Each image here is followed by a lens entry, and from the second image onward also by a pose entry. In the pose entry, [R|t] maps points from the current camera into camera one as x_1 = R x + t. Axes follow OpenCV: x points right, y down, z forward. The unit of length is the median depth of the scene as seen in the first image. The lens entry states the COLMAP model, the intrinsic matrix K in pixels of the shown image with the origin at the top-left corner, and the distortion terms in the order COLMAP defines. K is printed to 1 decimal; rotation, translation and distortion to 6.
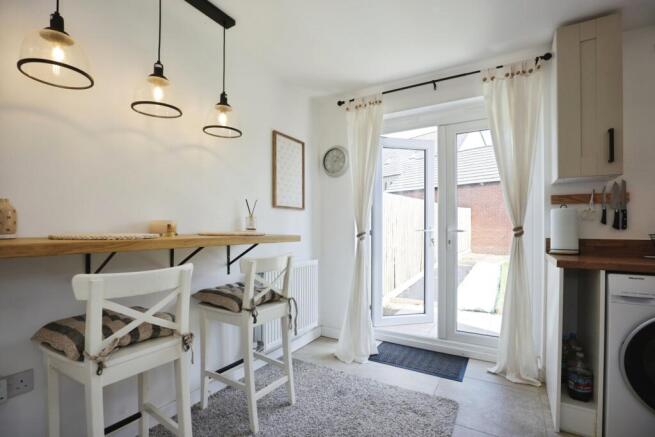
lens RADIAL K [[305.7, 0, 328.9], [0, 305.7, 226.1], [0, 0, 1]] dist [-0.002157, -0.000301]
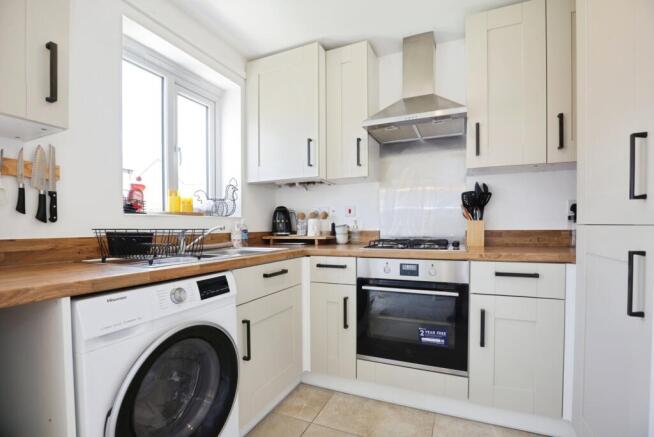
lens RADIAL K [[299.0, 0, 327.4], [0, 299.0, 231.6], [0, 0, 1]] dist [-0.001229, -0.000242]
pose [[-0.100565, -0.016572, 0.994792, 0.275200], [0.003466, 0.999849, 0.017006, 0.021031], [-0.994924, 0.005158, -0.100492, 0.475566]]
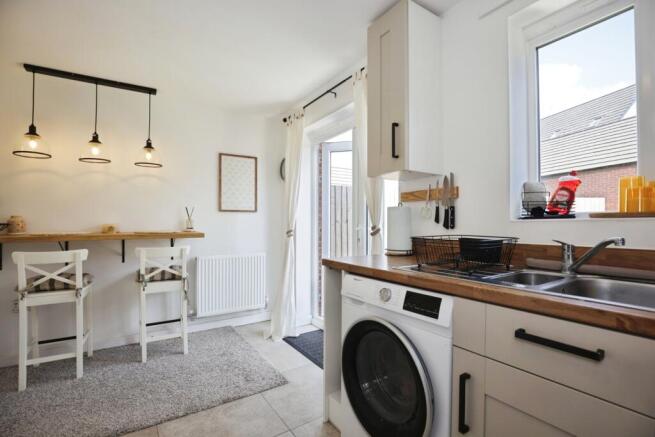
lens RADIAL K [[303.8, 0, 327.5], [0, 303.8, 218.5], [0, 0, 1]] dist [-0.015174, -0.000389]
pose [[0.891157, -0.014533, -0.453462, 1.016246], [0.010331, 0.999878, -0.011741, -0.012149], [0.453577, 0.005779, 0.891198, 0.055166]]
